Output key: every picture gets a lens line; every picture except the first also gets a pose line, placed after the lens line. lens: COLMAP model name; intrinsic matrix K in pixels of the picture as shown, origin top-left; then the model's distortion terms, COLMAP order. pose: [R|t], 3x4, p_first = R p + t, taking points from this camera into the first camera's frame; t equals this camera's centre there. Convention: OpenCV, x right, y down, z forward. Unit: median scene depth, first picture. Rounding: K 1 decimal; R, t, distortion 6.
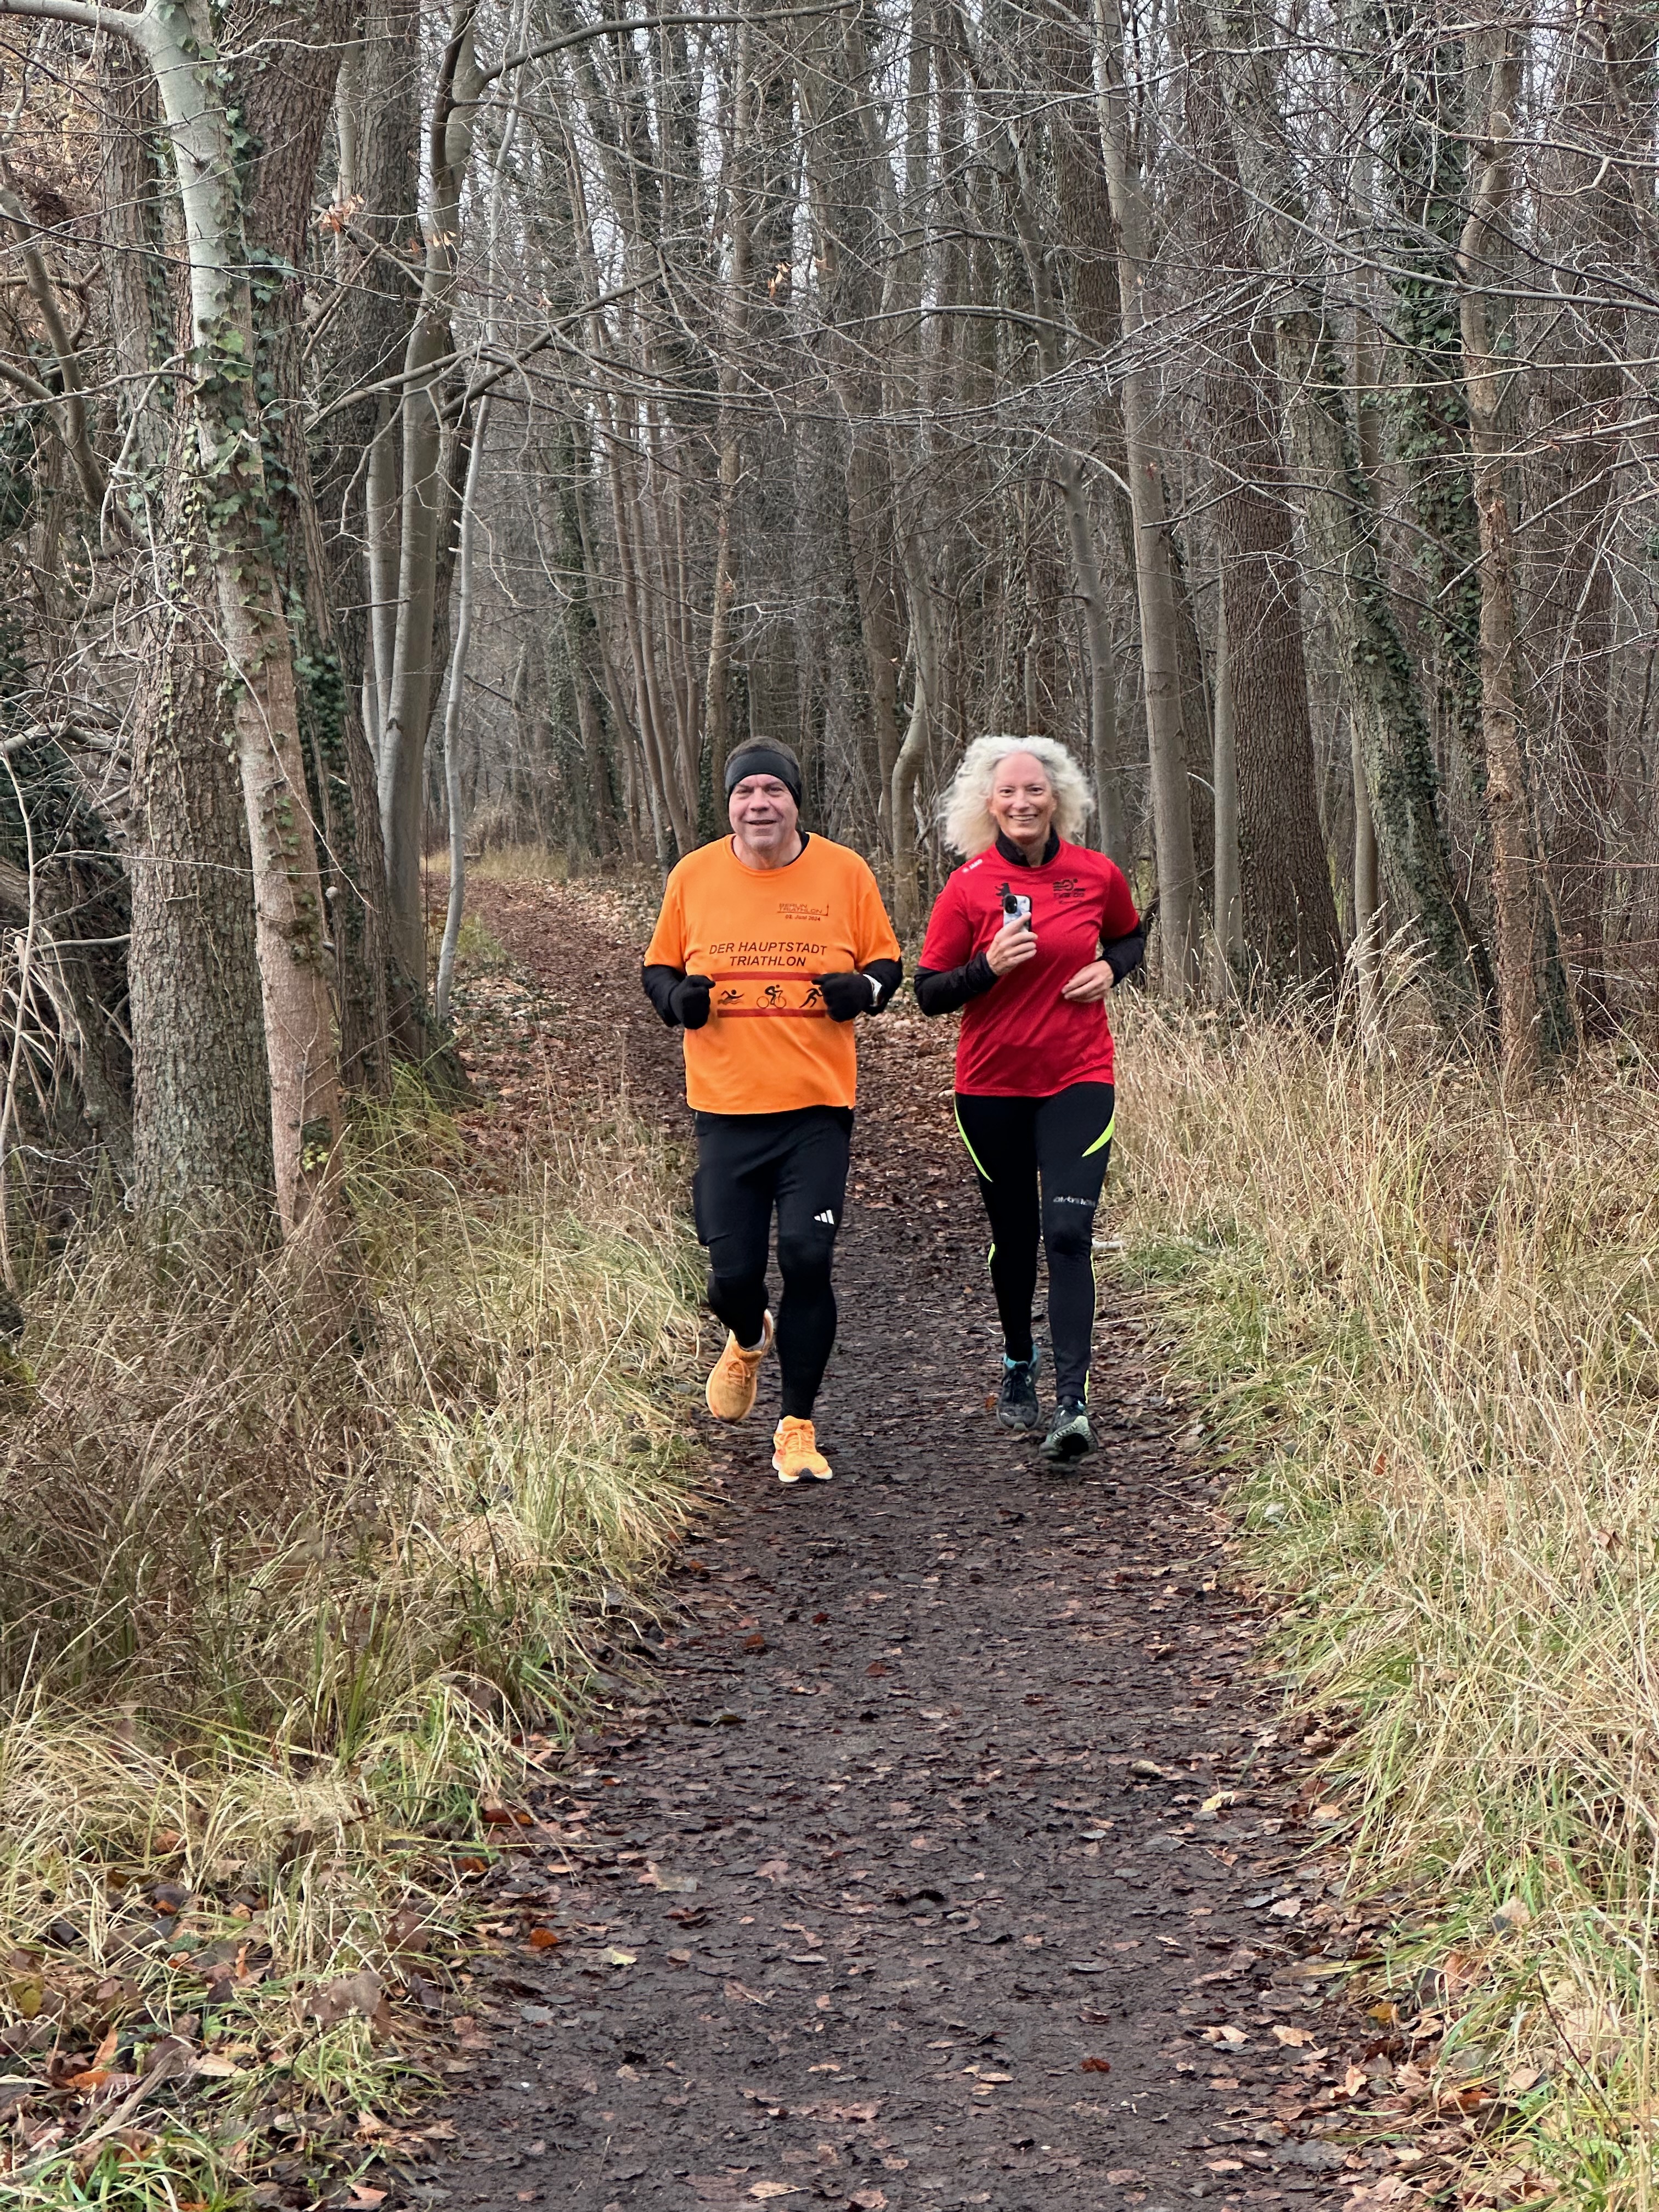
lens RADIAL K [[4806.9, 0, 884.4], [0, 4806.9, 1135.7], [0, 0, 1]] dist [0.236141, 0.000000]
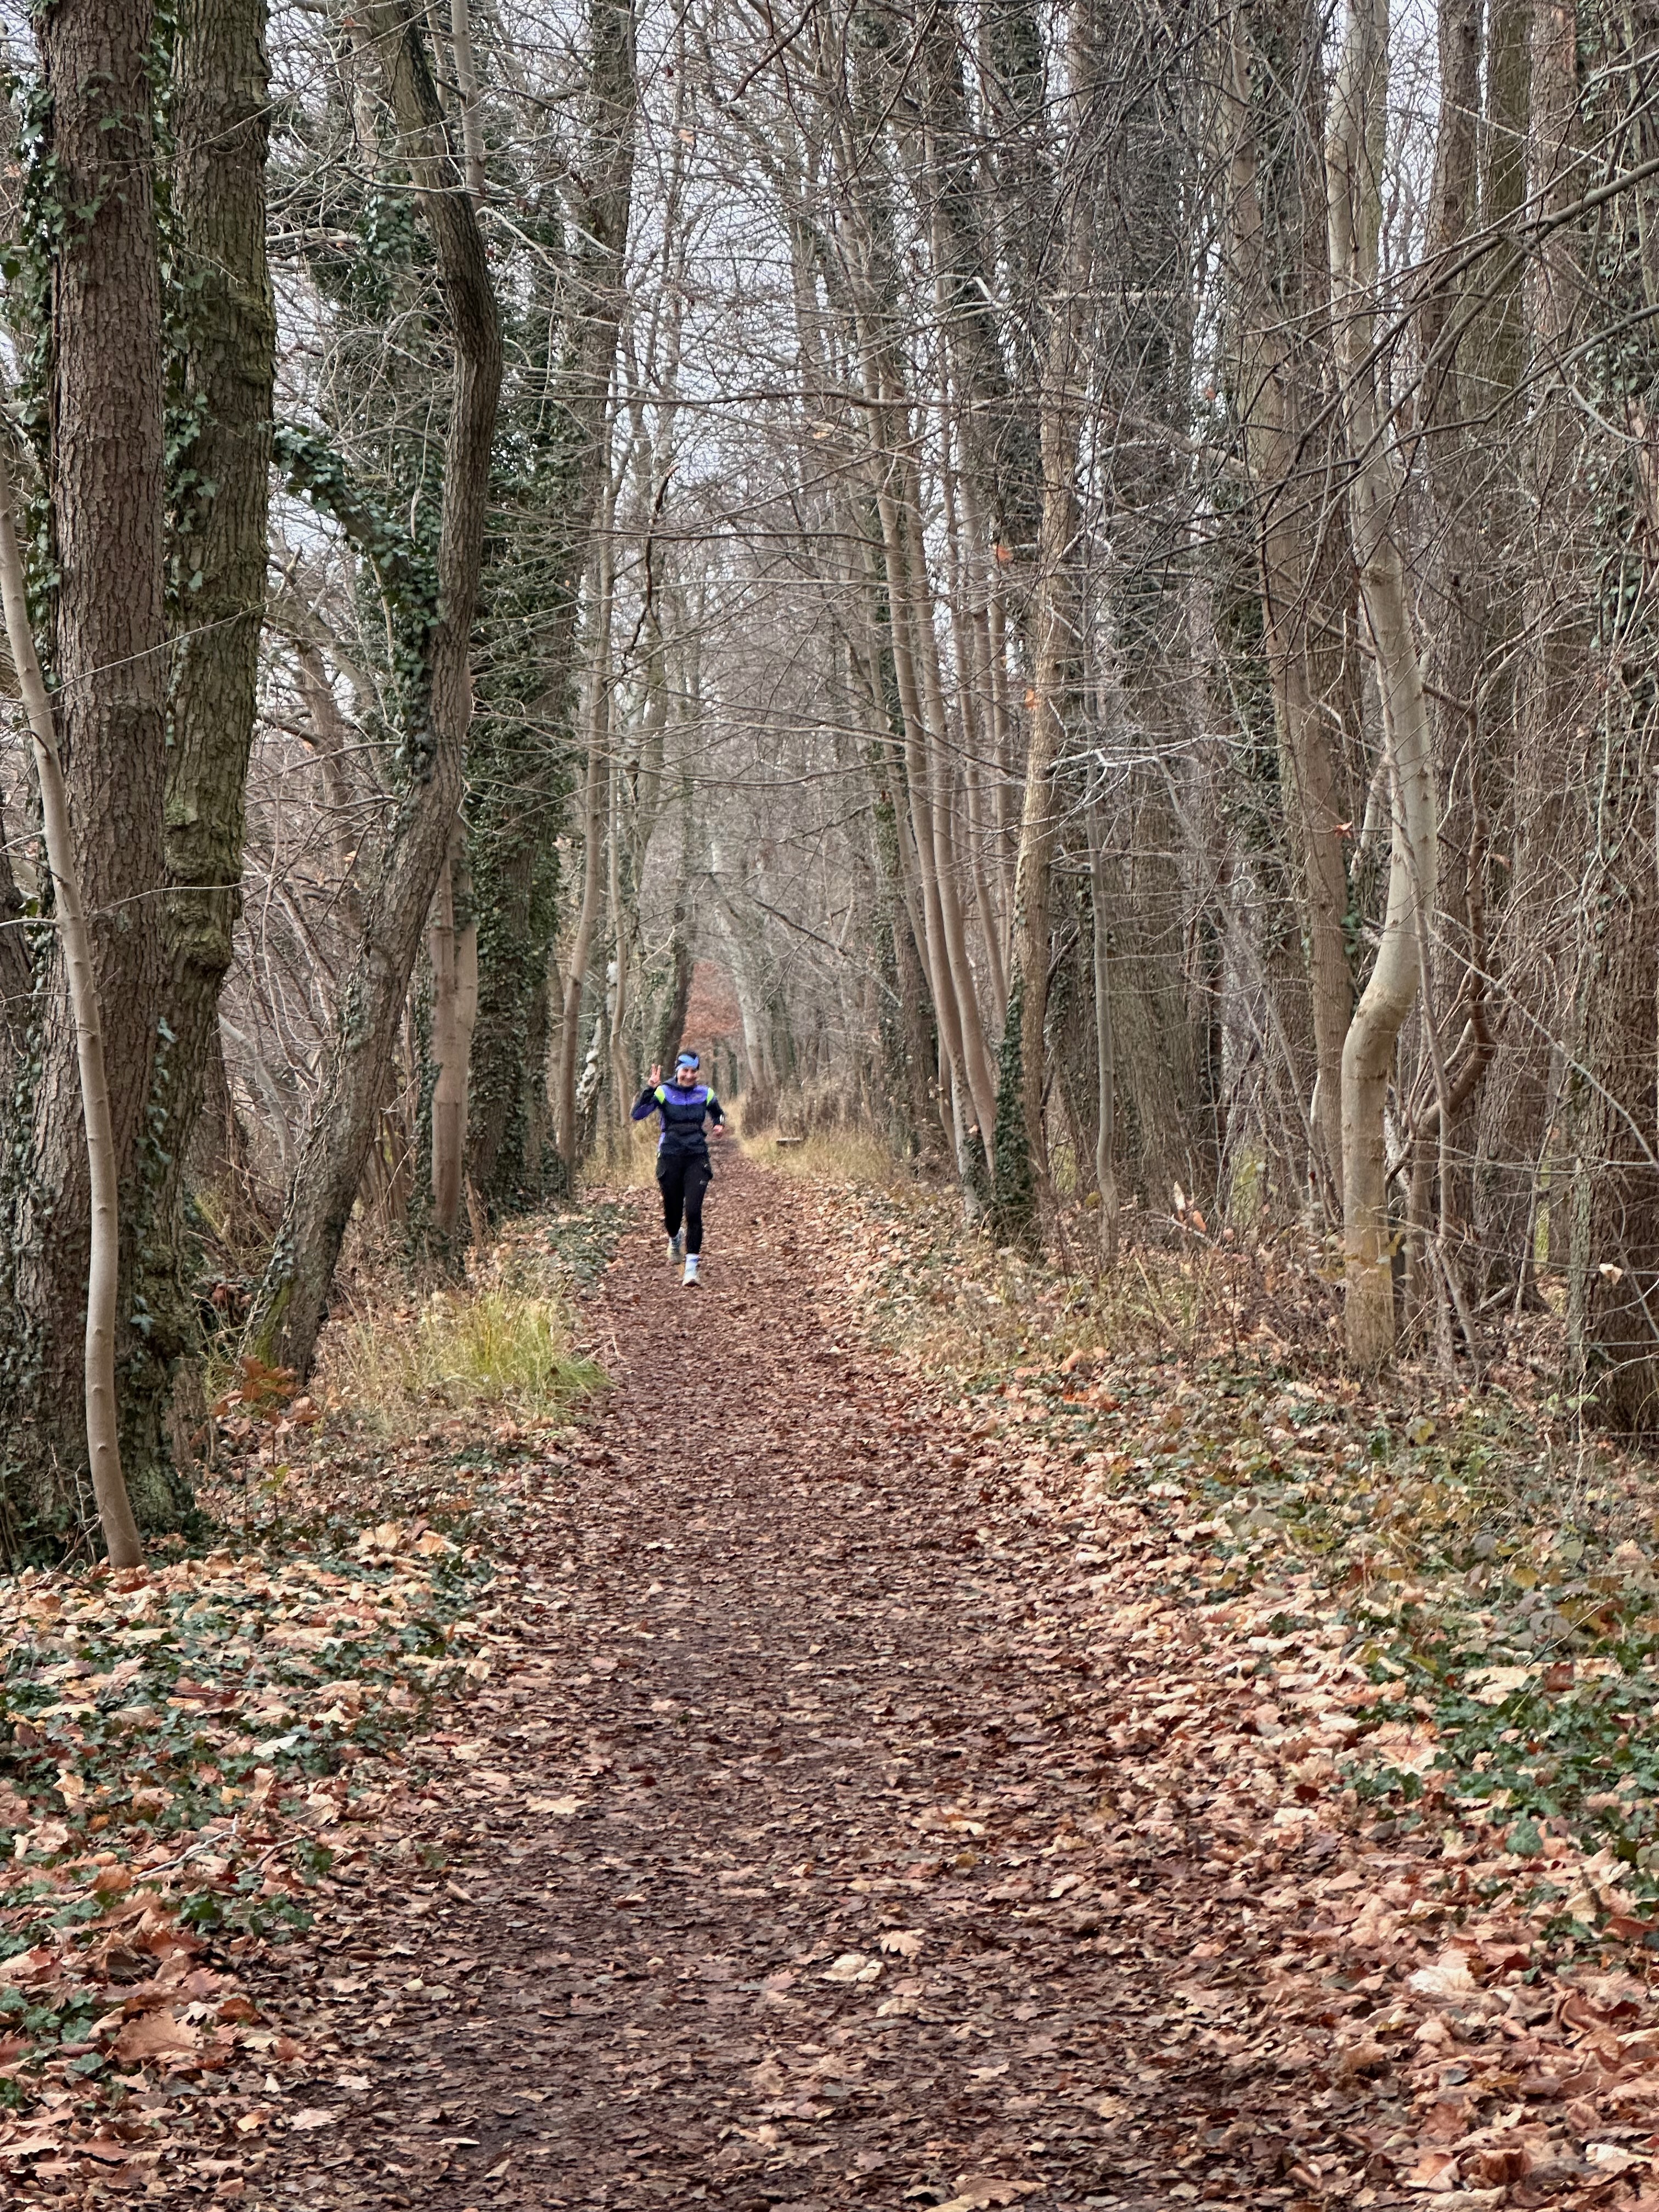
lens RADIAL K [[4806.9, 0, 825.1], [0, 4806.9, 1112.0], [0, 0, 1]] dist [0.236141, 0.000000]
pose [[0.995244, 0.006741, -0.097184, -0.010311], [-0.012538, 0.998169, -0.059167, -0.127062], [0.096608, 0.060104, 0.993506, 1.653943]]
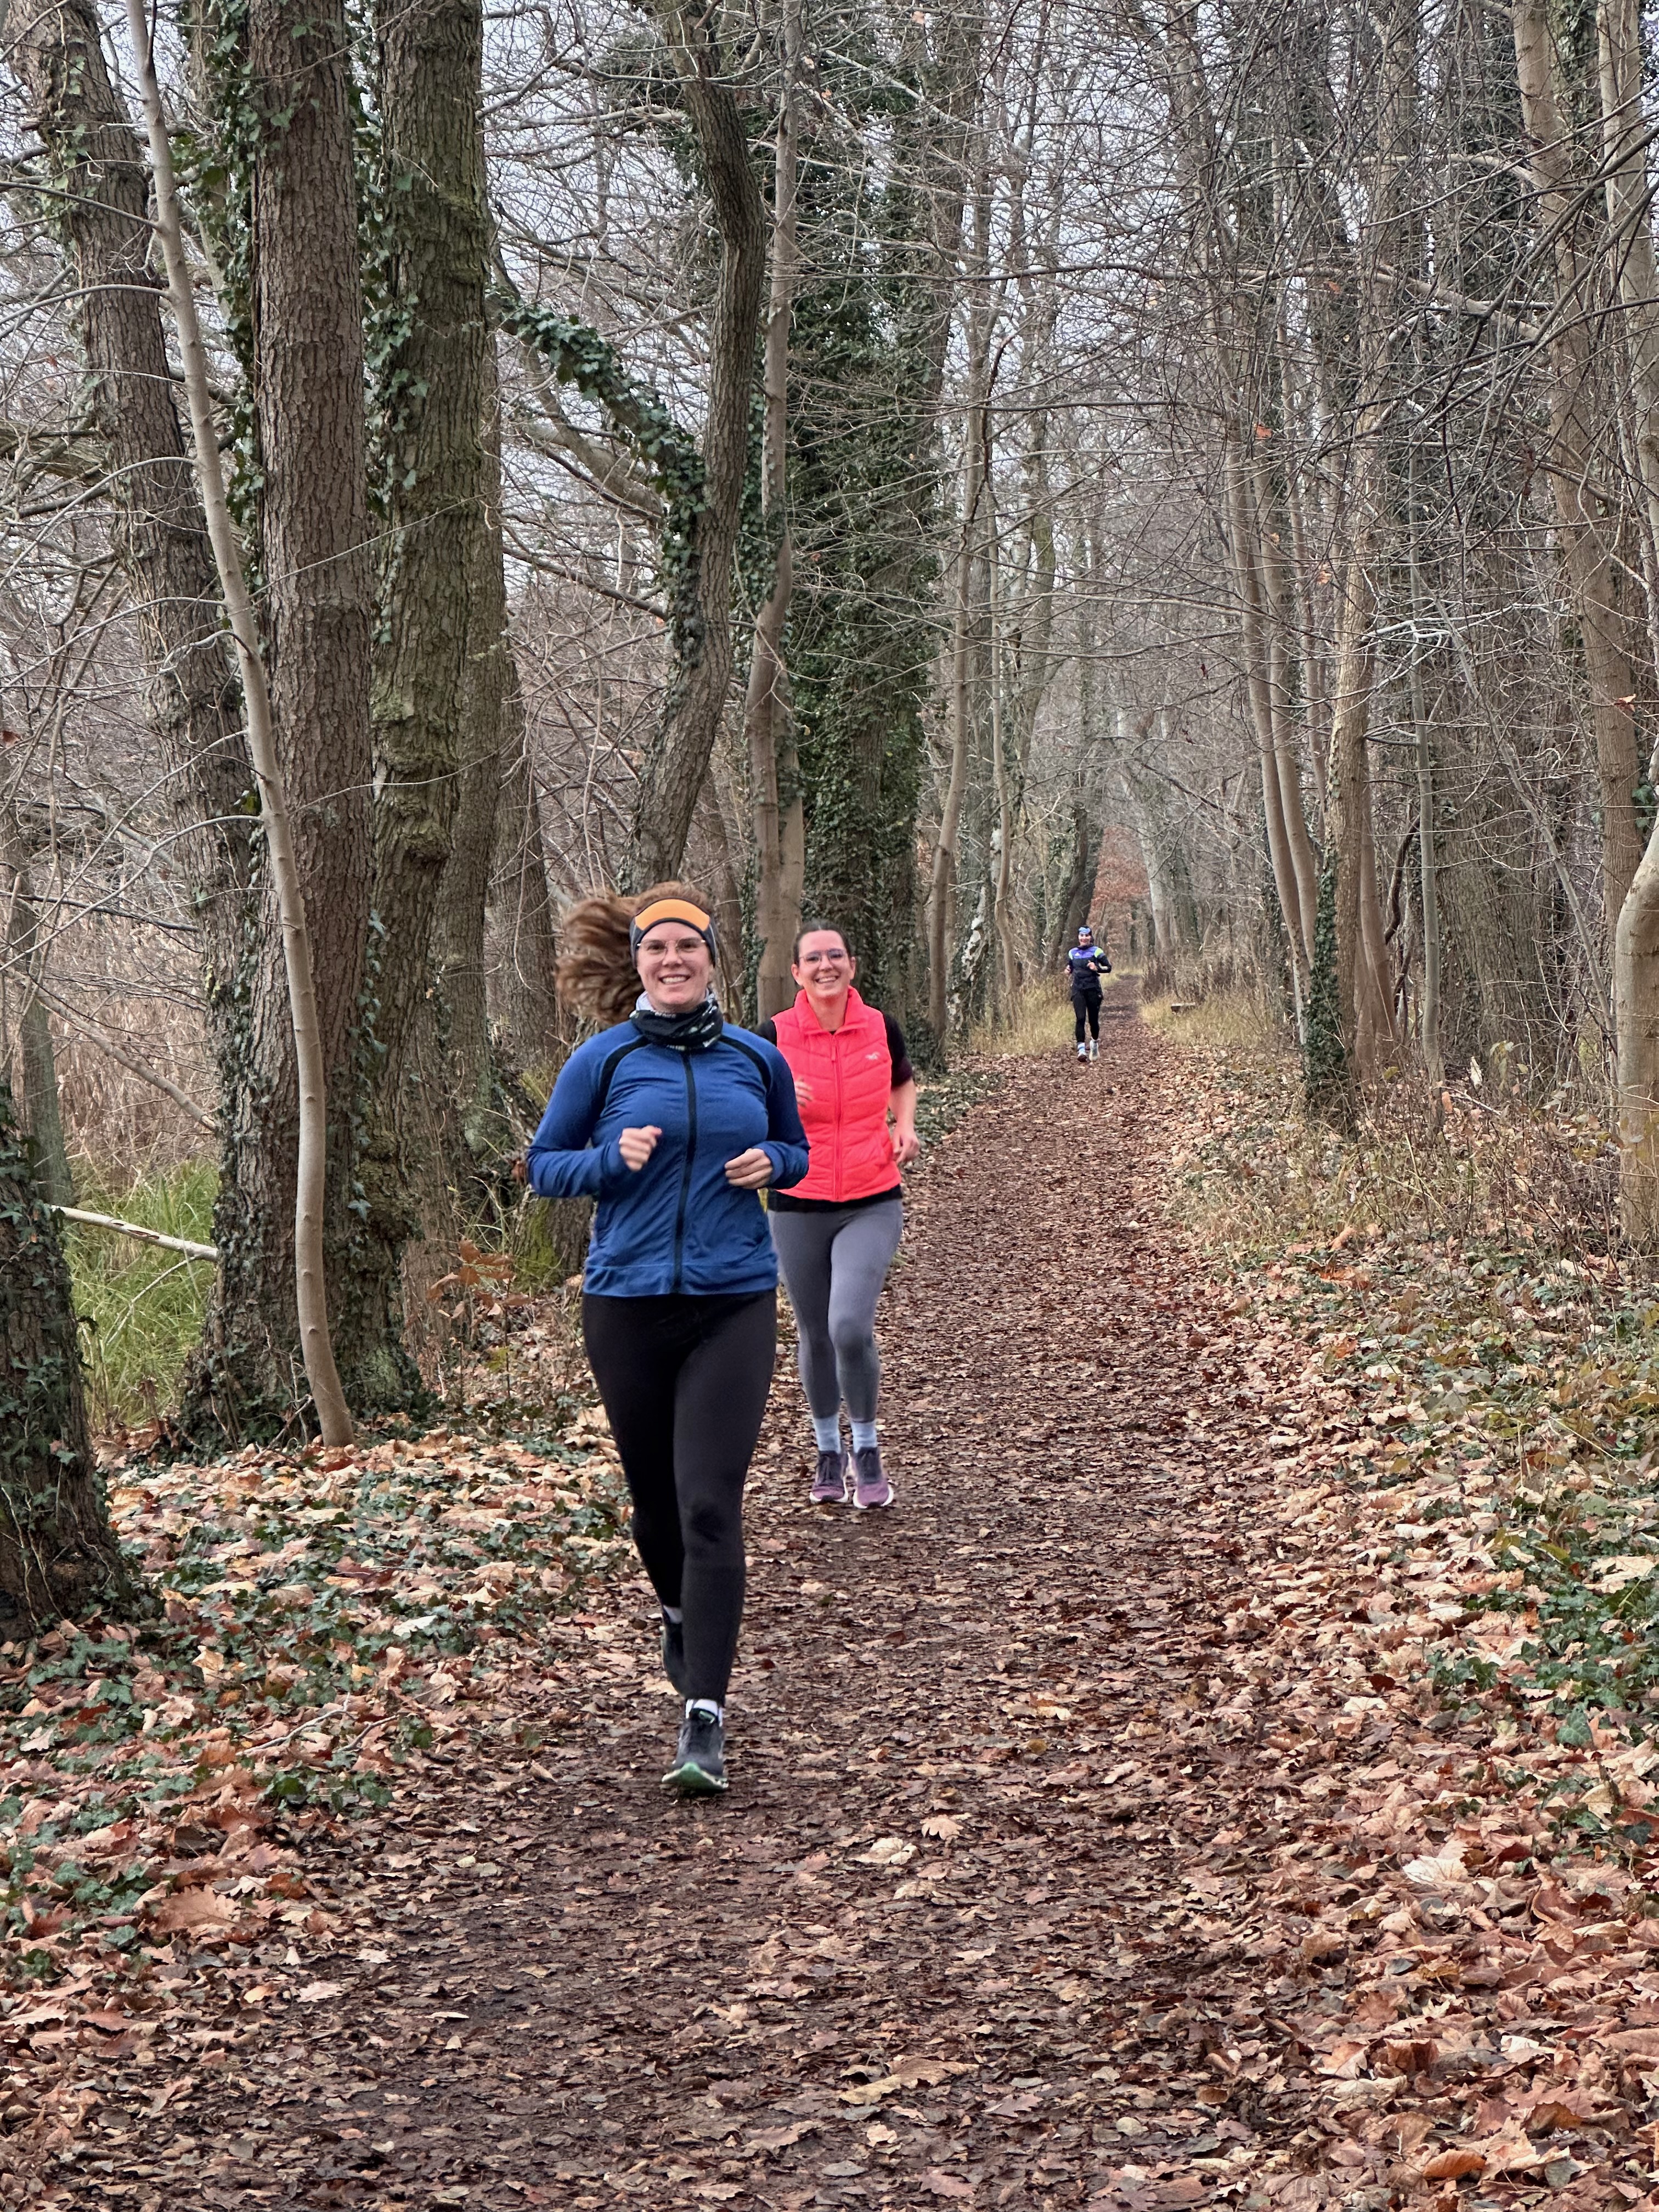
lens RADIAL K [[4806.9, 0, 830.0], [0, 4806.9, 1135.8], [0, 0, 1]] dist [0.236141, 0.000000]
pose [[0.982824, 0.007541, -0.184393, 0.047686], [-0.012282, 0.999622, -0.024579, -0.133268], [0.184139, 0.026422, 0.982545, 1.647601]]
